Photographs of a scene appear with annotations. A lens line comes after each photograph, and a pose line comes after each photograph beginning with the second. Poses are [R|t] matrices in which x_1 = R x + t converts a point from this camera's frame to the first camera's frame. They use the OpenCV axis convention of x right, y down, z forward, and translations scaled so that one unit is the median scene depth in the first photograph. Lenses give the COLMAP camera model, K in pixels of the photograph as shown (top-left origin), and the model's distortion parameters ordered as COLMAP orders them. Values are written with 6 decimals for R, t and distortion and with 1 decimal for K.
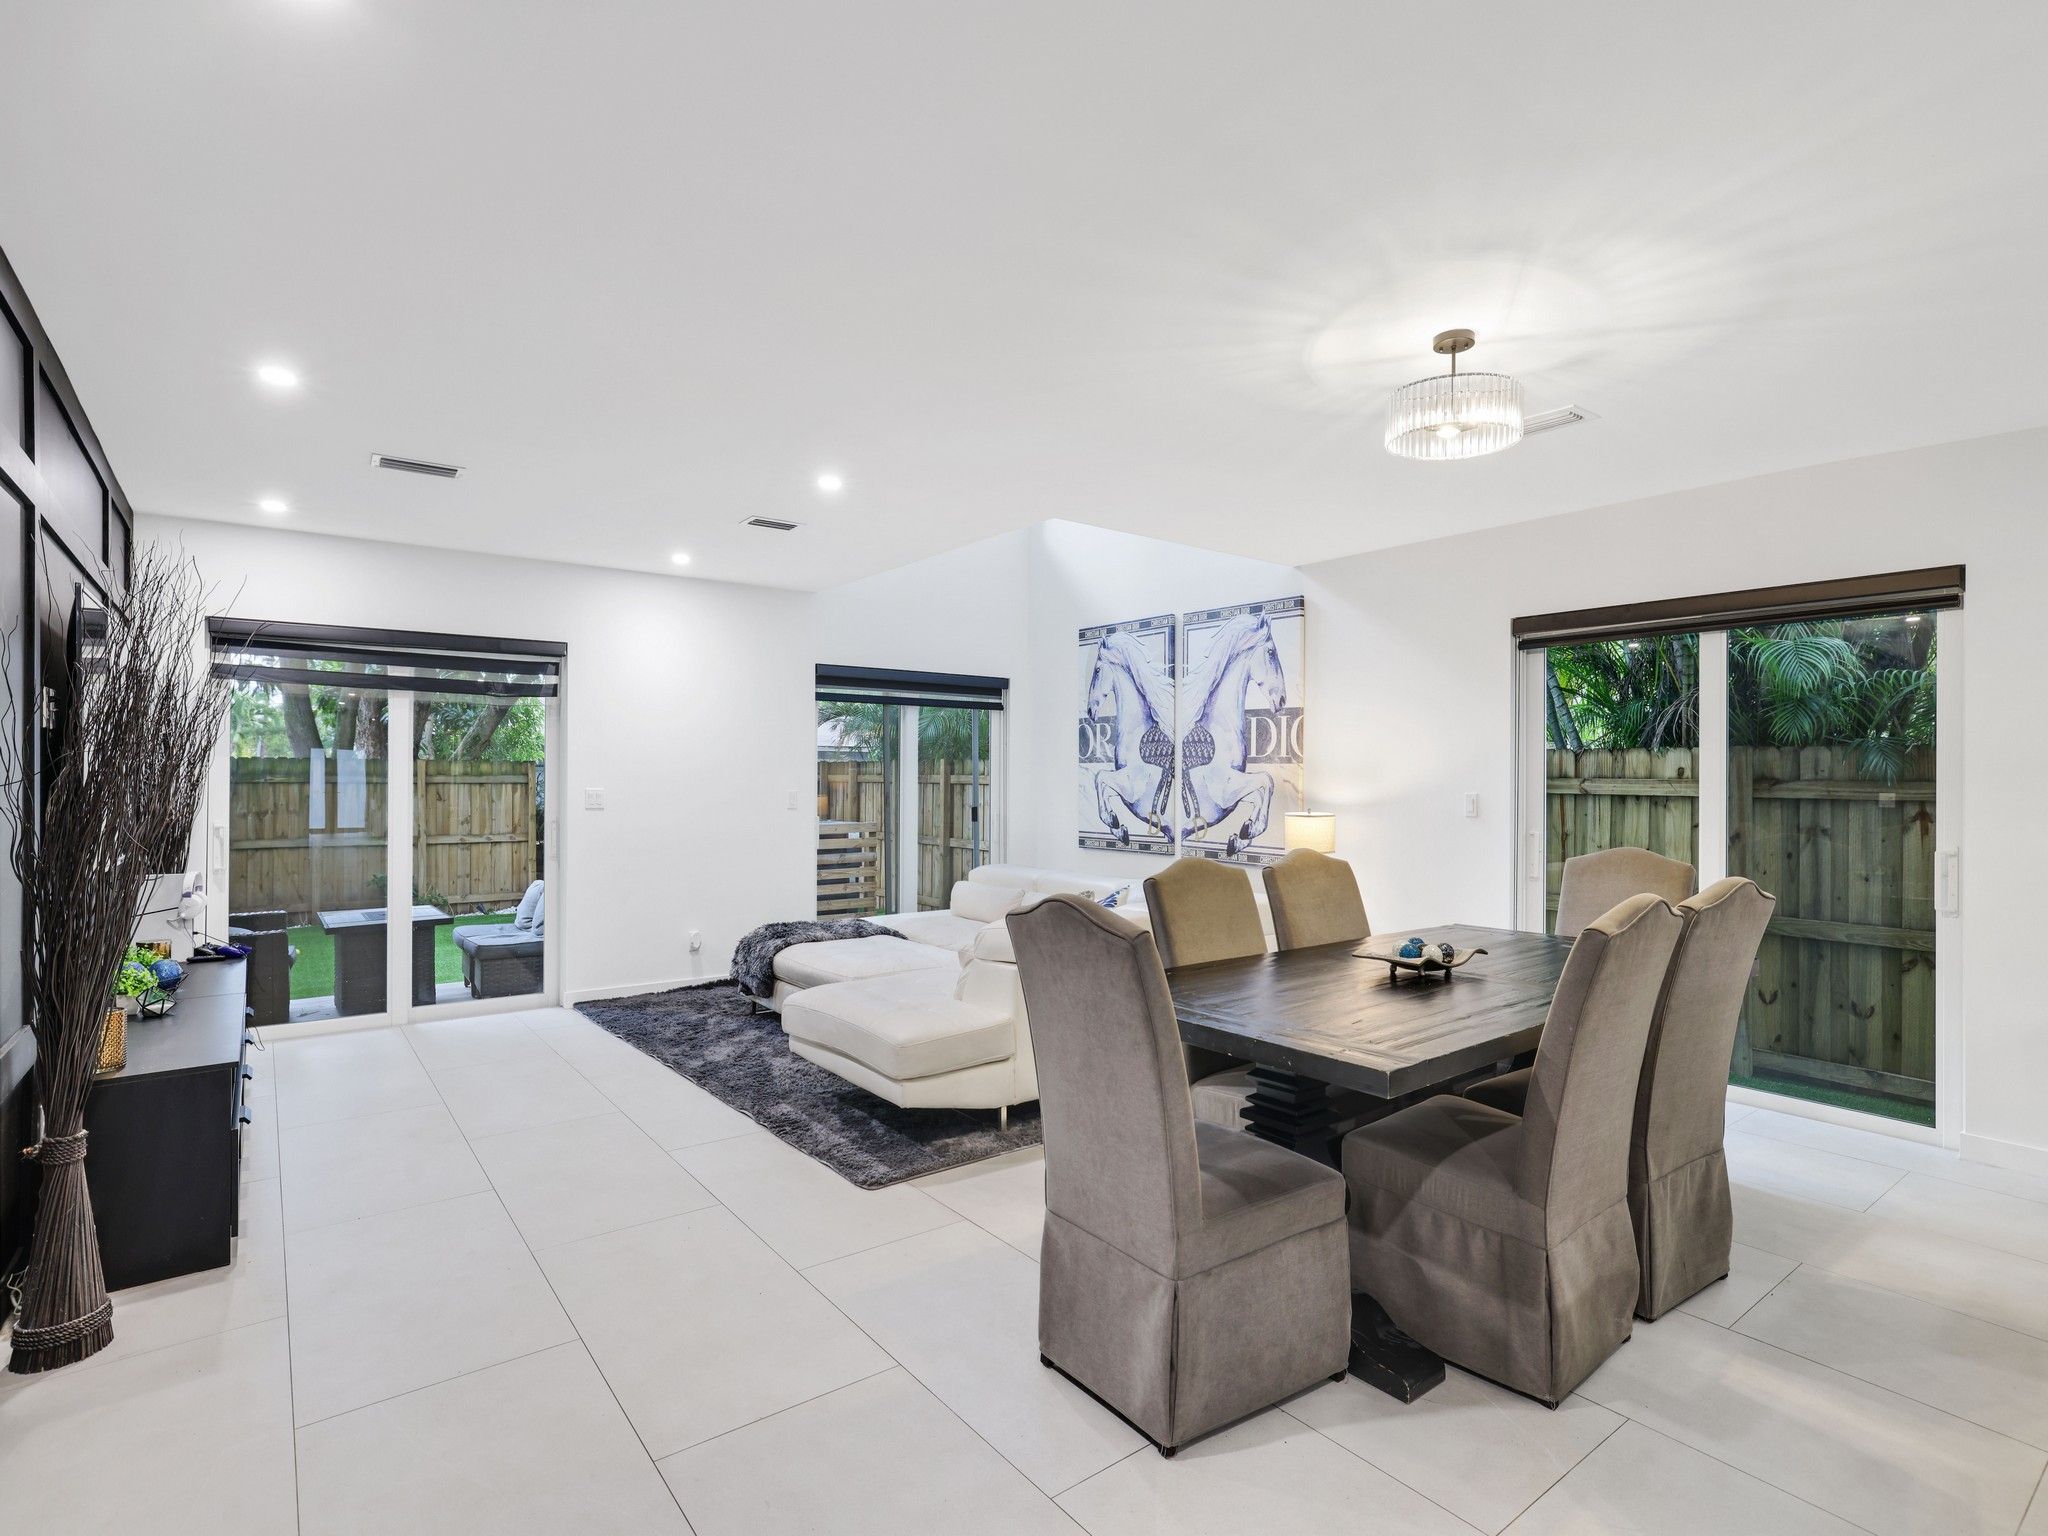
lens RADIAL K [[1020.4, 0, 1027.0], [0, 1020.4, 783.4], [0, 0, 1]] dist [-0.014901, 0.001644]
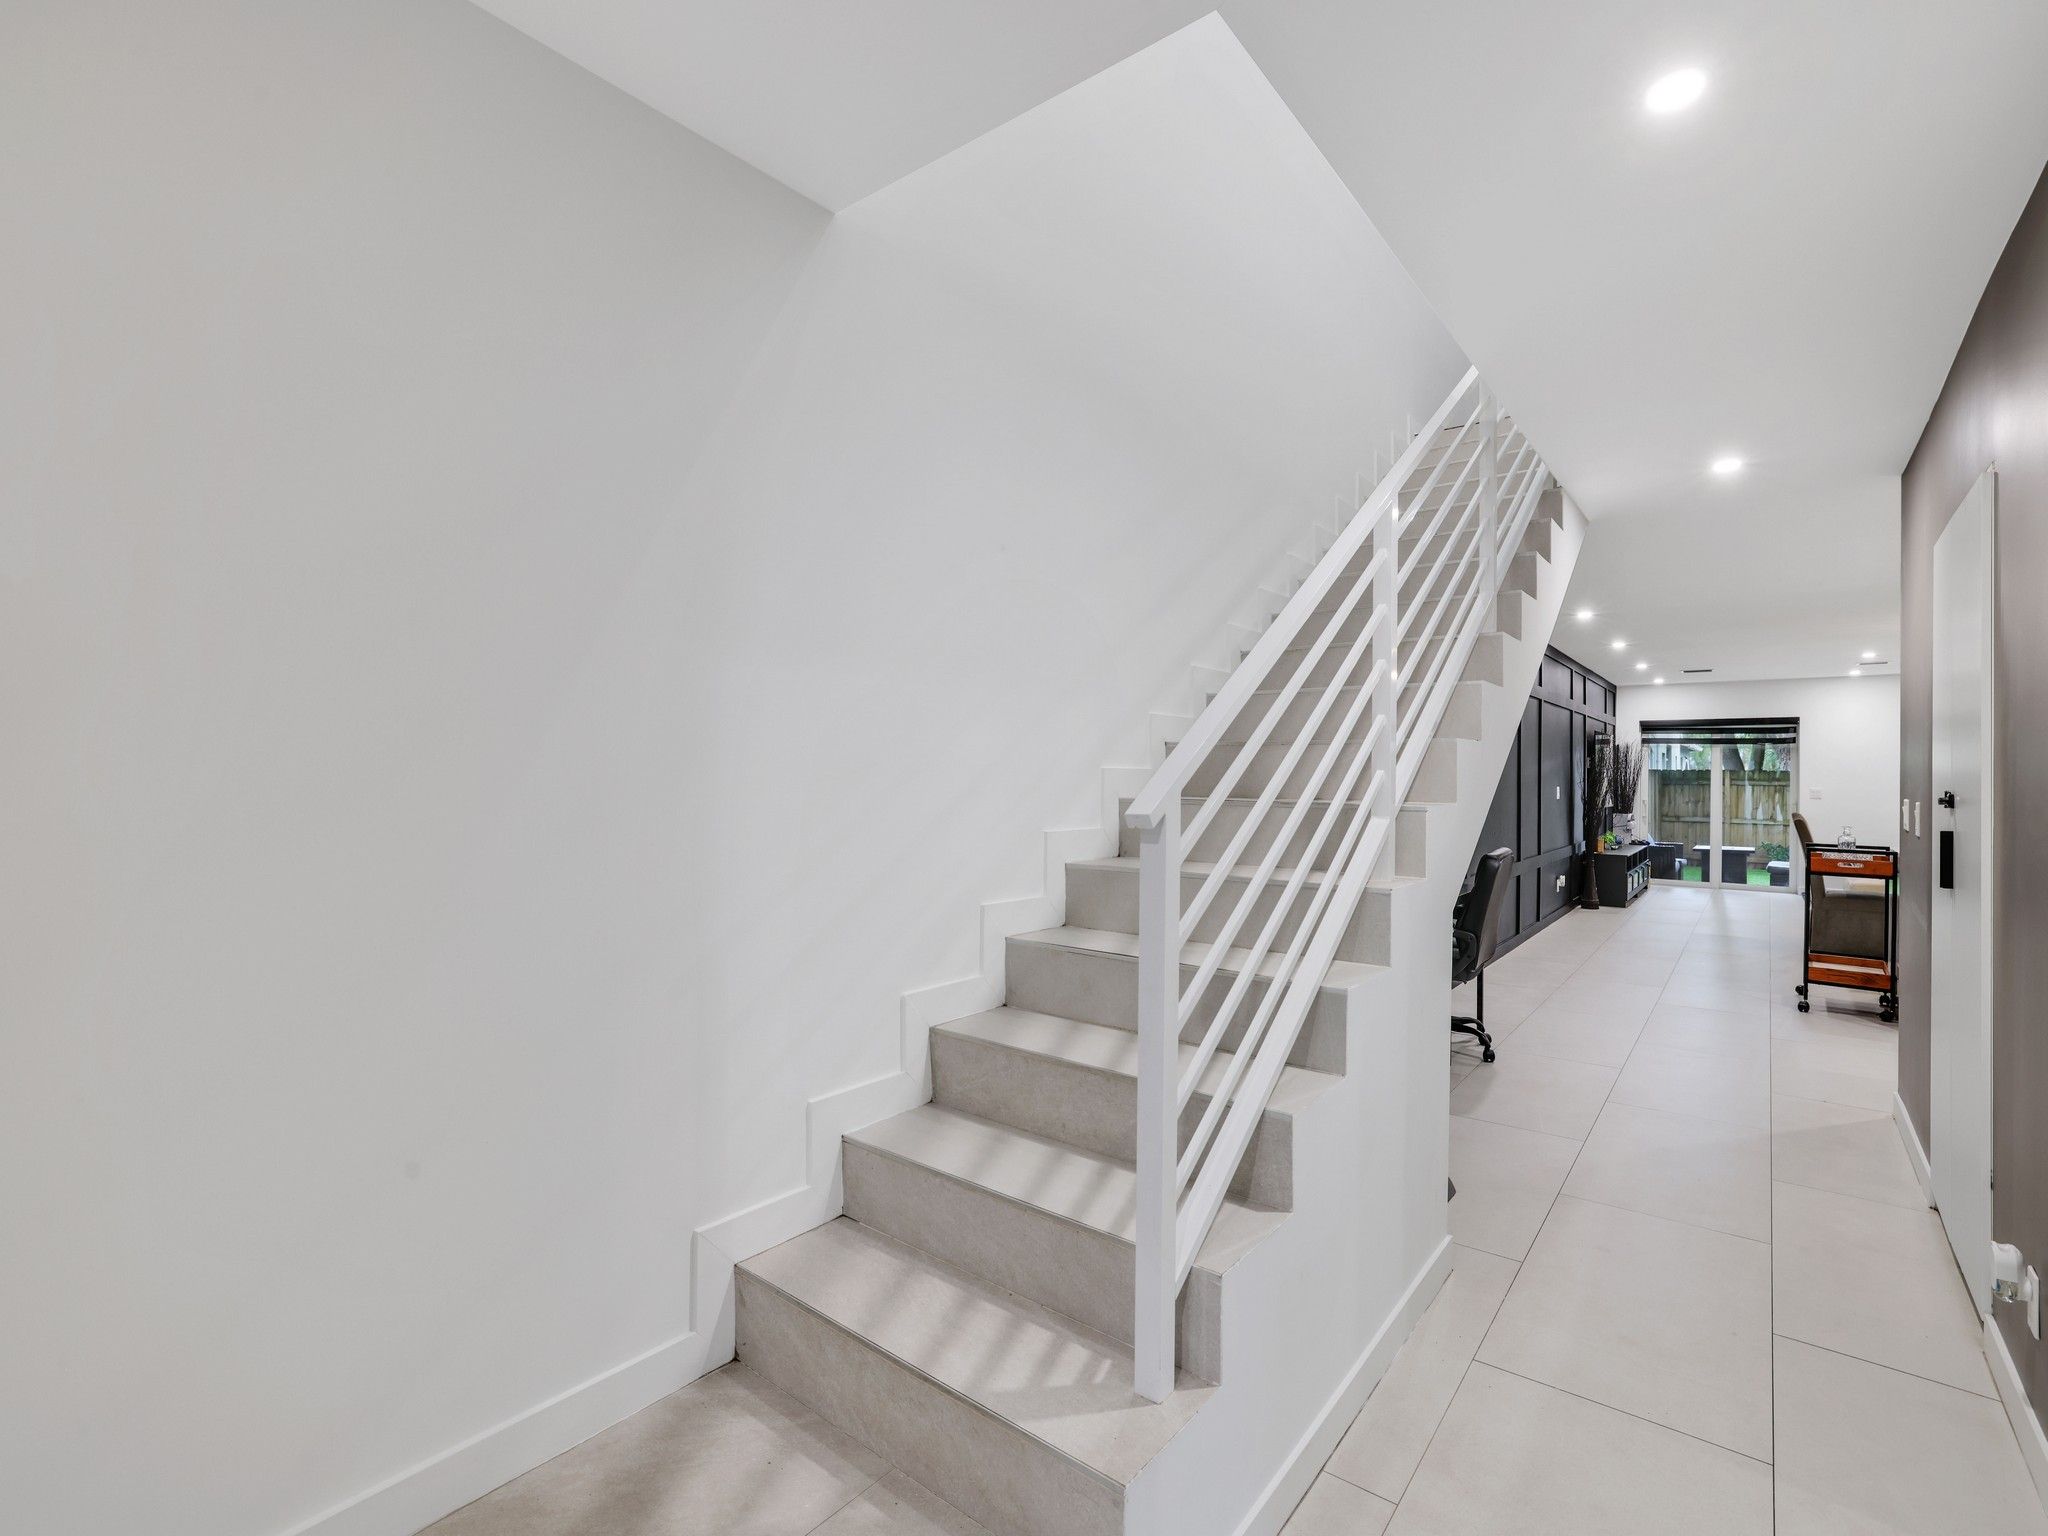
lens RADIAL K [[938.5, 0, 1024.0], [0, 938.5, 768.0], [0, 0, 1]] dist [-0.019226, 0.000071]
pose [[0.245104, -0.007614, -0.969467, 0.912887], [-0.009433, 0.999903, -0.010238, -0.001050], [0.969451, 0.011655, 0.245008, -0.915714]]
